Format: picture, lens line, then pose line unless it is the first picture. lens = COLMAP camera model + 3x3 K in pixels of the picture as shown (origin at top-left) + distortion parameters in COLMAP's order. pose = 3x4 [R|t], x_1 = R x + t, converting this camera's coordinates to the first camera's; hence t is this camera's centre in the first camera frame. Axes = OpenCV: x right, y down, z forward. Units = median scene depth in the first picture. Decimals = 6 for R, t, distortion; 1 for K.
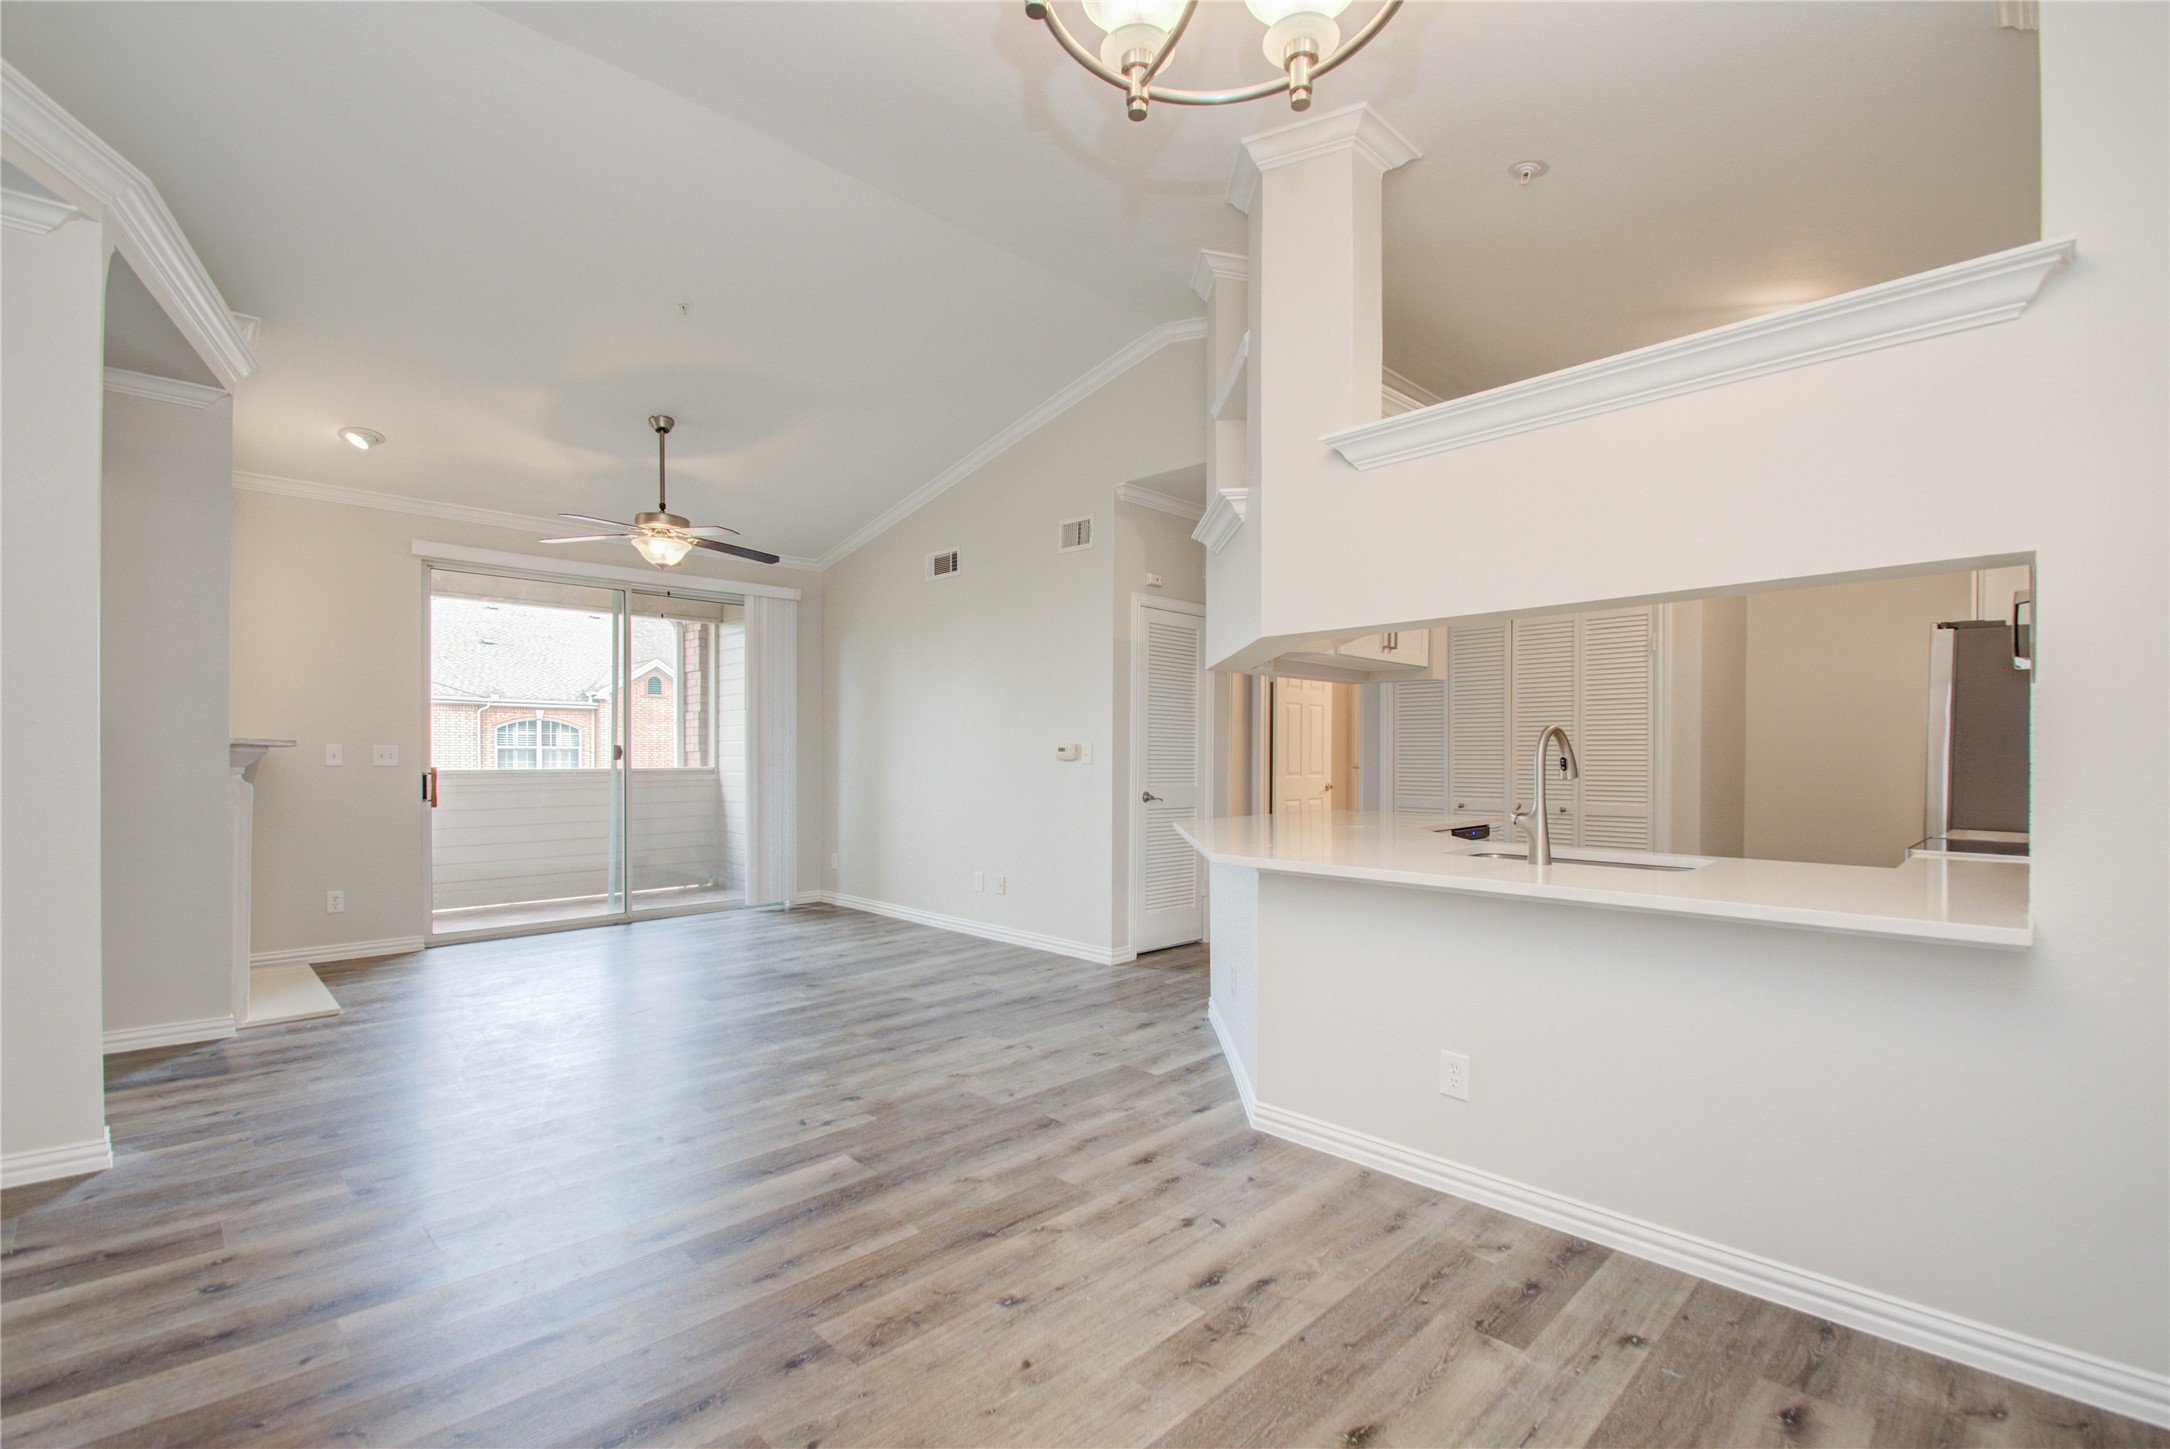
lens RADIAL K [[956.1, 0, 1103.0], [0, 956.1, 761.5], [0, 0, 1]] dist [0.015740, -0.018512]
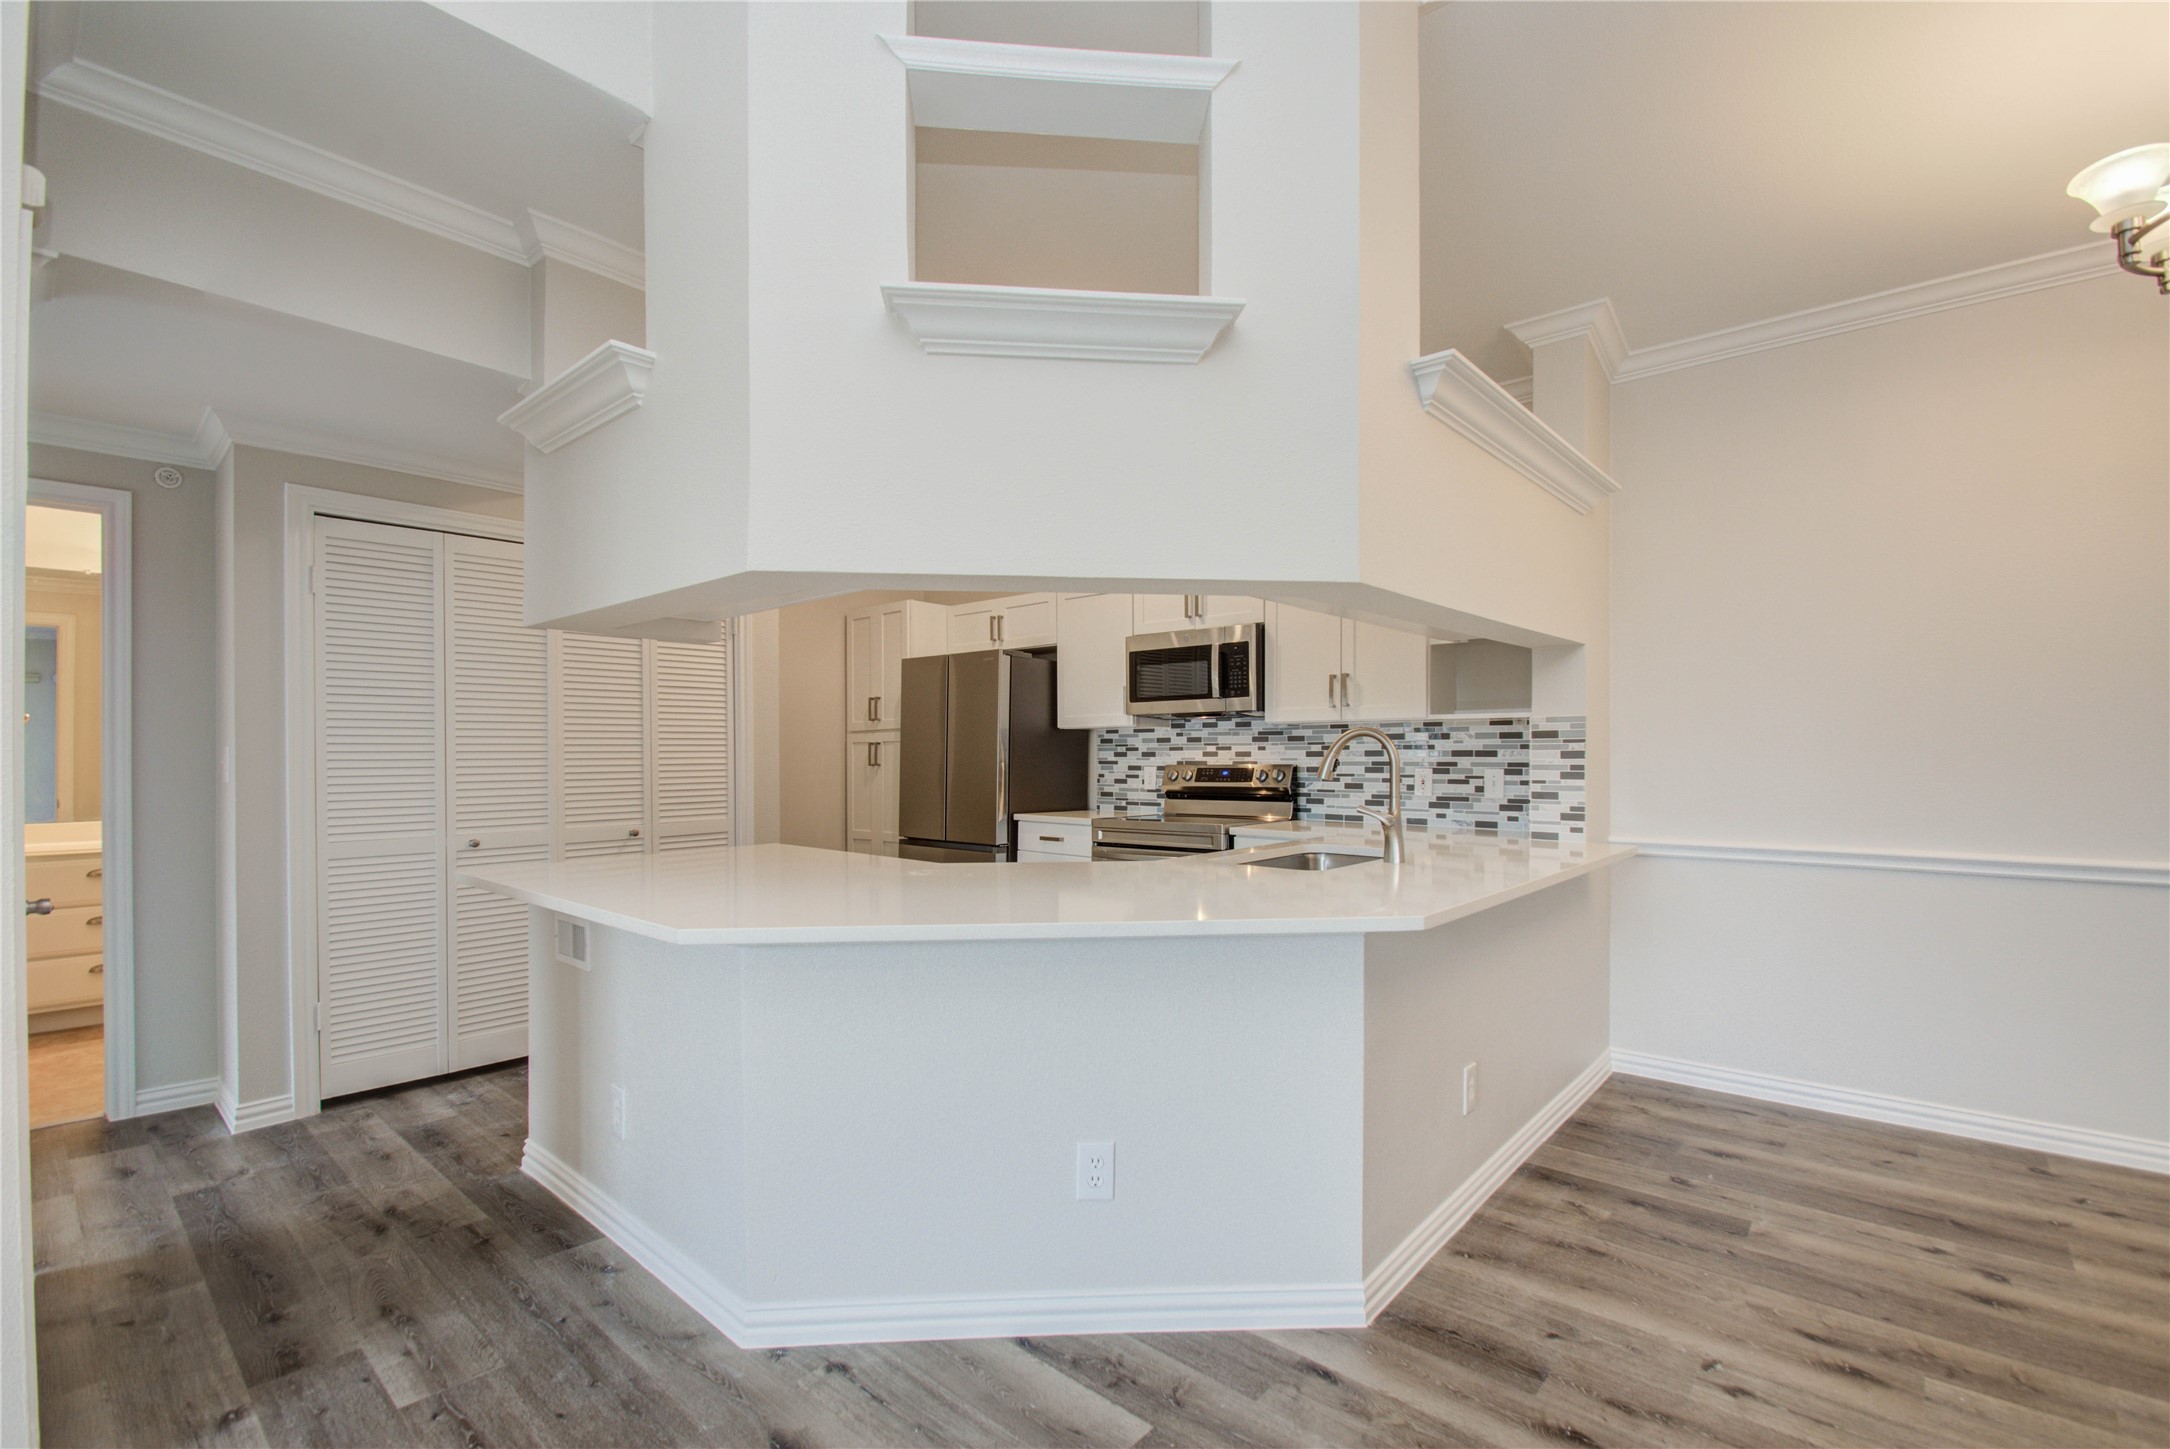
lens RADIAL K [[956.1, 0, 1103.0], [0, 956.1, 761.5], [0, 0, 1]] dist [0.015740, -0.018512]
pose [[-0.071171, -0.012784, 0.997382, -0.504612], [0.008368, 0.999875, 0.013413, -0.017610], [-0.997429, 0.009300, -0.071055, 1.273543]]
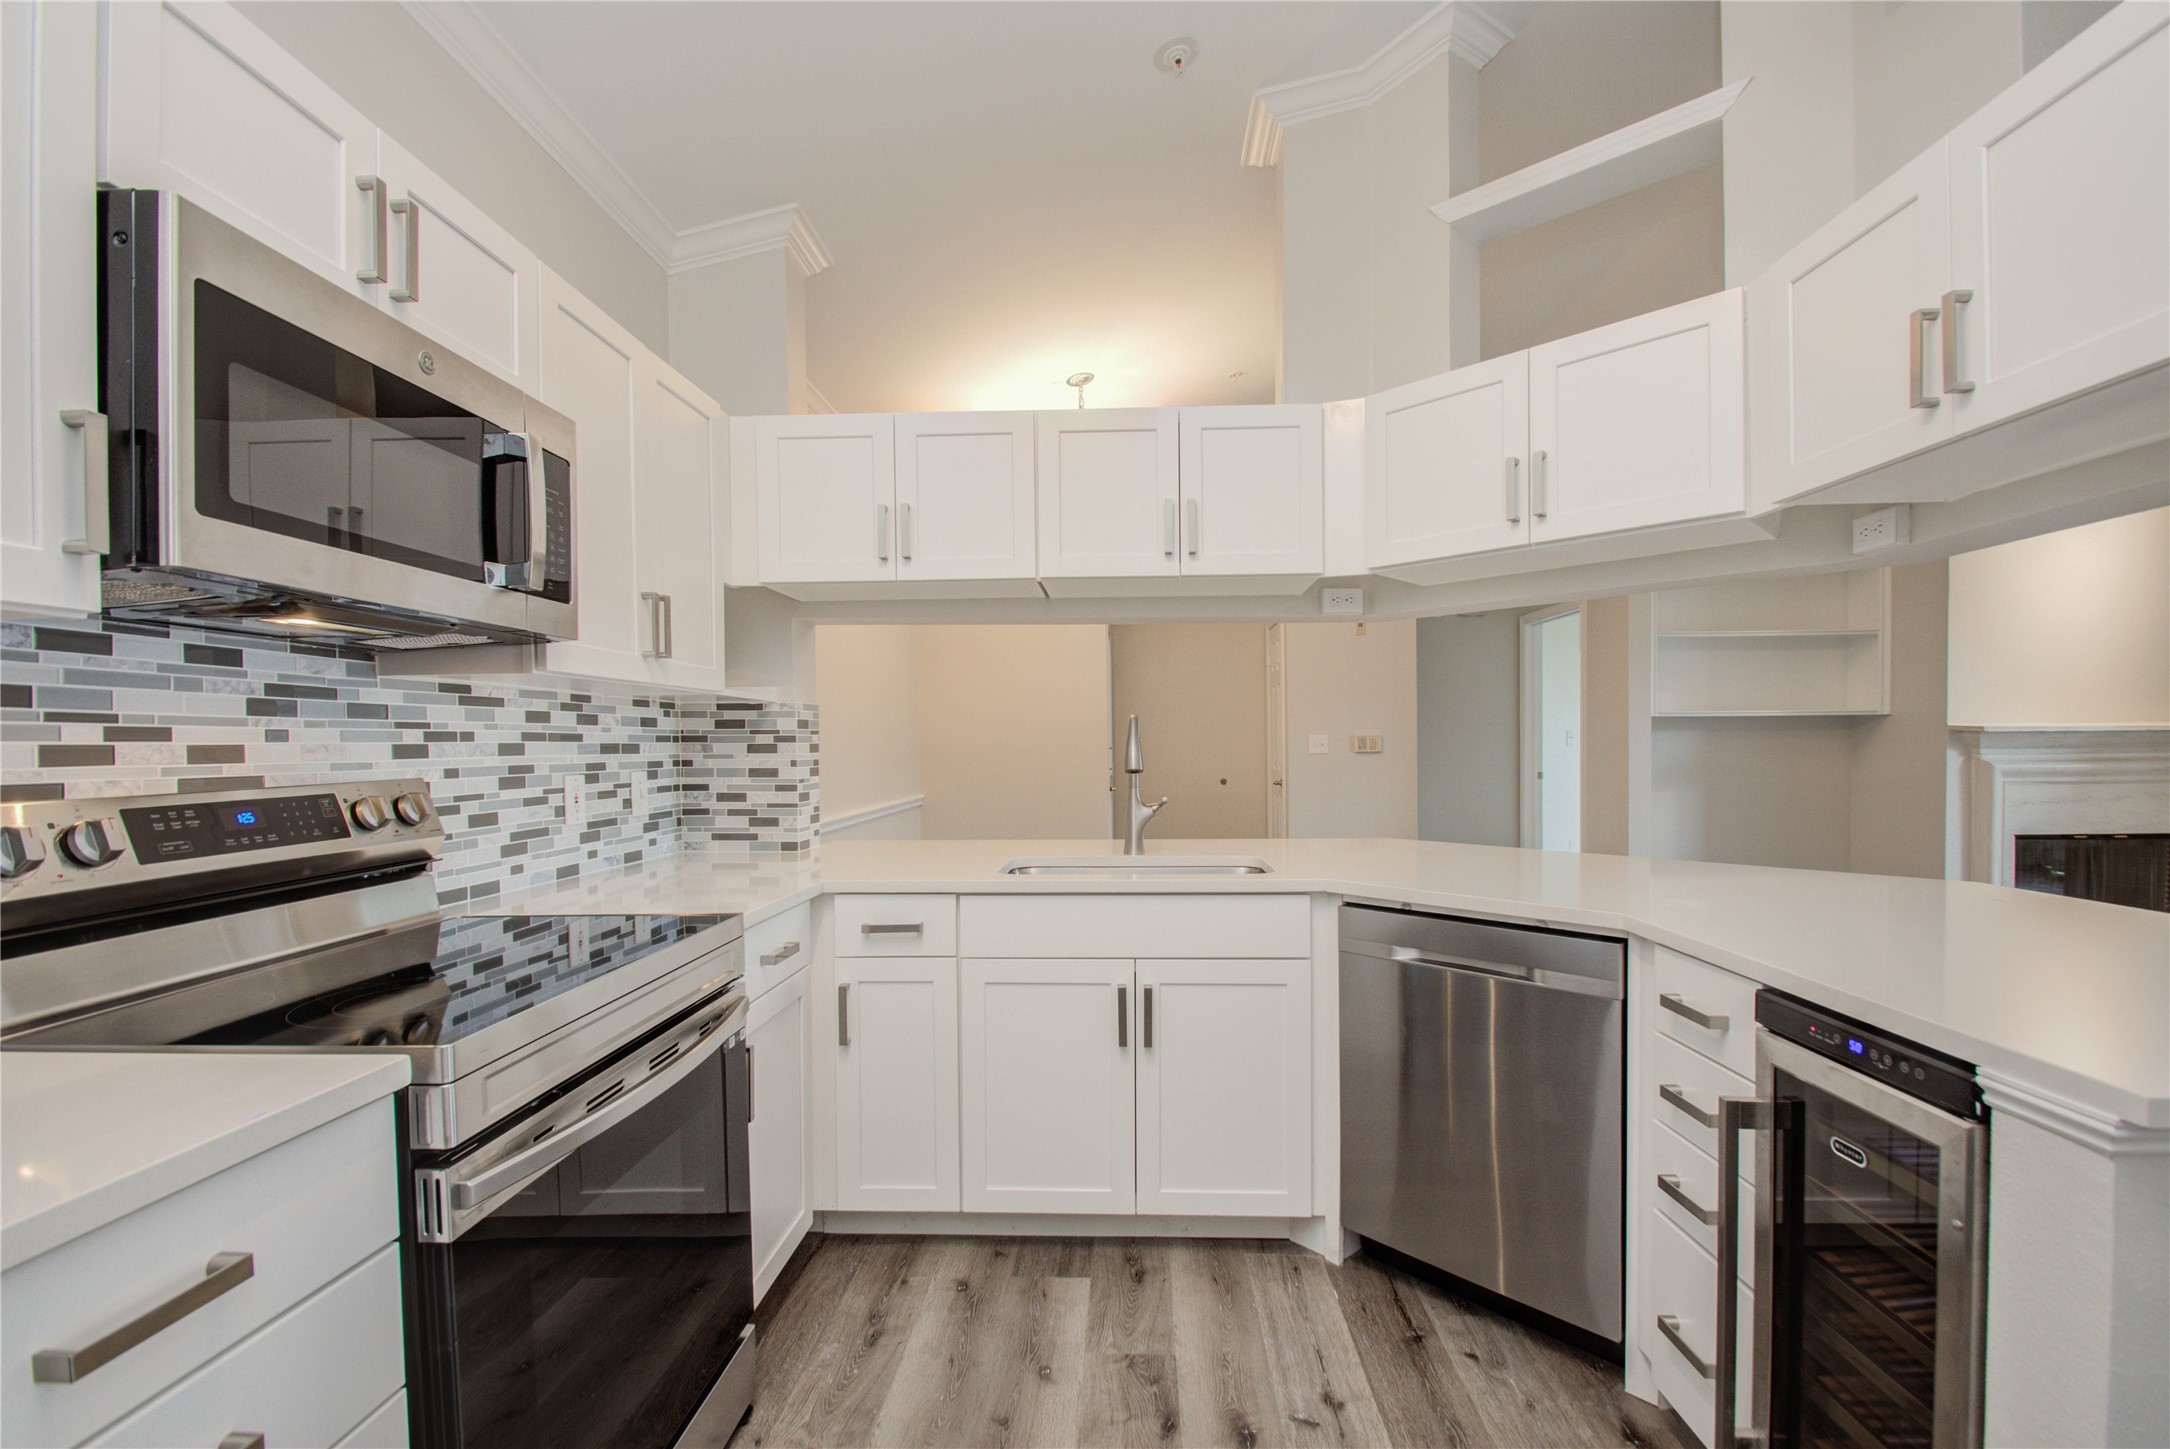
lens RADIAL K [[956.1, 0, 1103.0], [0, 956.1, 761.5], [0, 0, 1]] dist [0.015740, -0.018512]
pose [[-0.746532, 0.015731, -0.665163, 1.043419], [0.002538, 0.999781, 0.020796, -0.011727], [0.665345, 0.013836, -0.746408, 1.585979]]
